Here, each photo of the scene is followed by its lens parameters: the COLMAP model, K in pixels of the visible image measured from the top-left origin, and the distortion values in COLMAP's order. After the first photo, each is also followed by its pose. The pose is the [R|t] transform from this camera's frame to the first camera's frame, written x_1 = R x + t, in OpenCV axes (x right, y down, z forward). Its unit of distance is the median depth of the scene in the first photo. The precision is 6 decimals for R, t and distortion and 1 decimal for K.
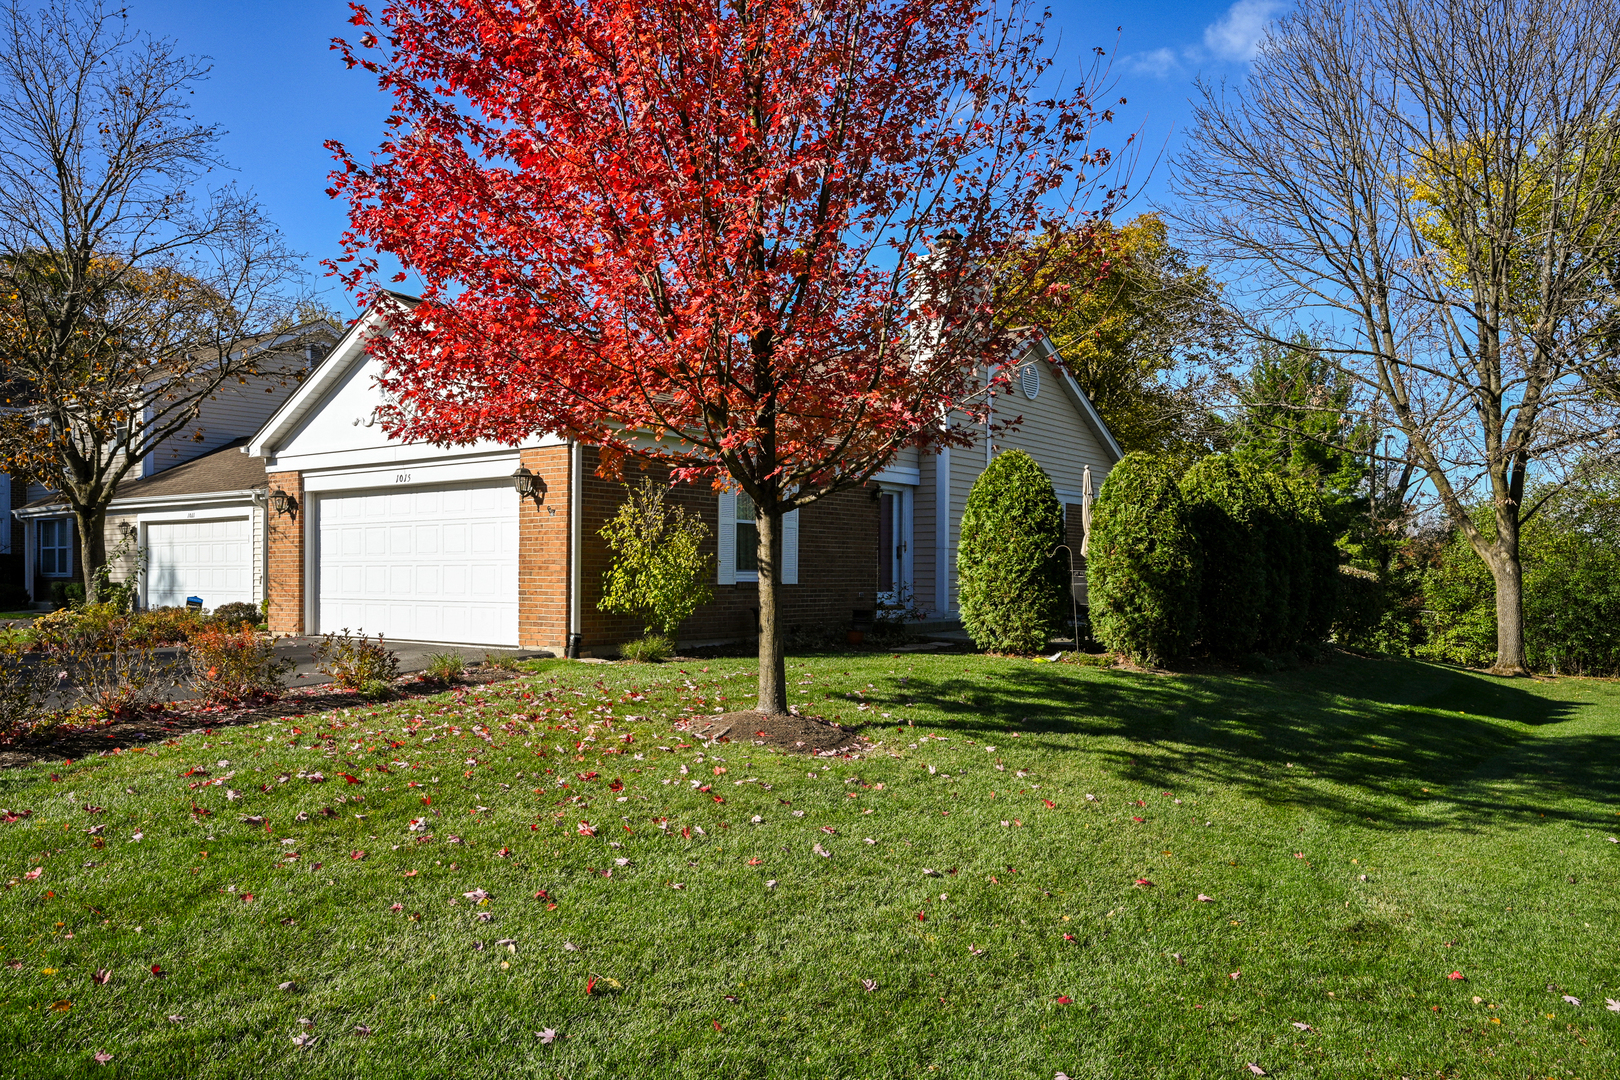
lens RADIAL K [[1142.0, 0, 810.5], [0, 1142.0, 546.2], [0, 0, 1]] dist [0.000458, 0.000087]
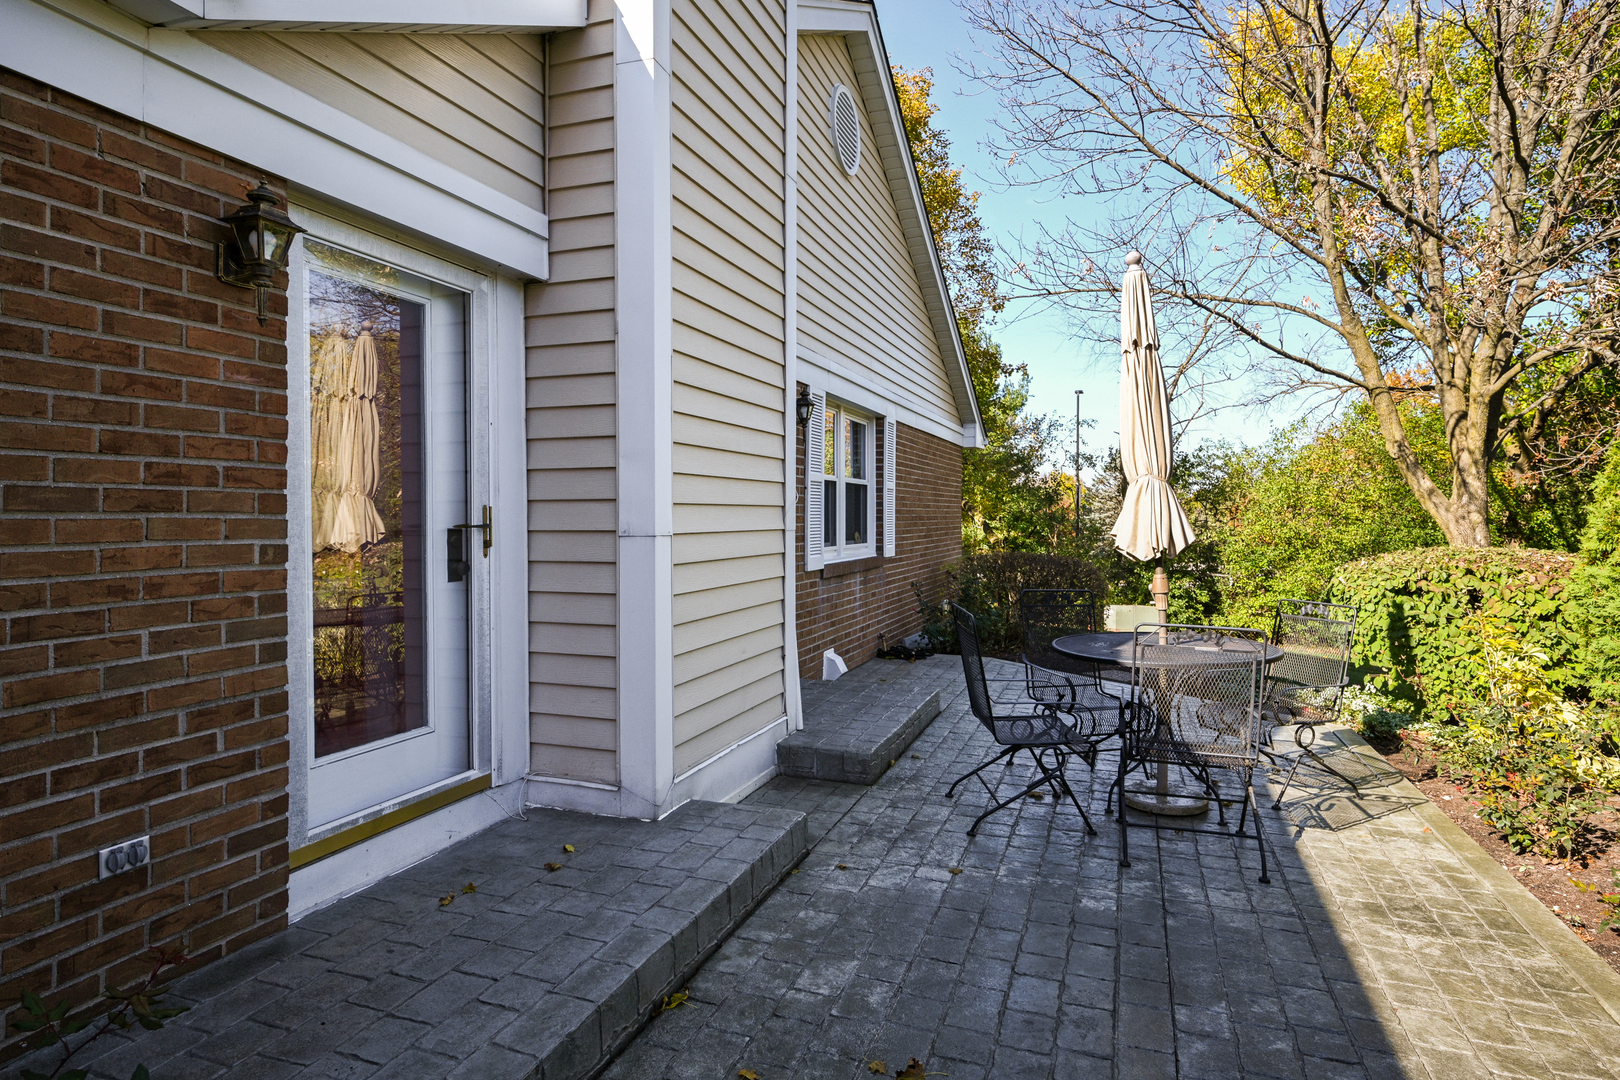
lens RADIAL K [[895.9, 0, 809.7], [0, 895.9, 535.5], [0, 0, 1]] dist [0.000359, 0.000007]
pose [[0.957948, -0.009808, 0.286773, 0.069903], [-0.004541, 0.998772, 0.049326, -0.005858], [-0.286905, -0.048554, 0.956728, 0.596813]]
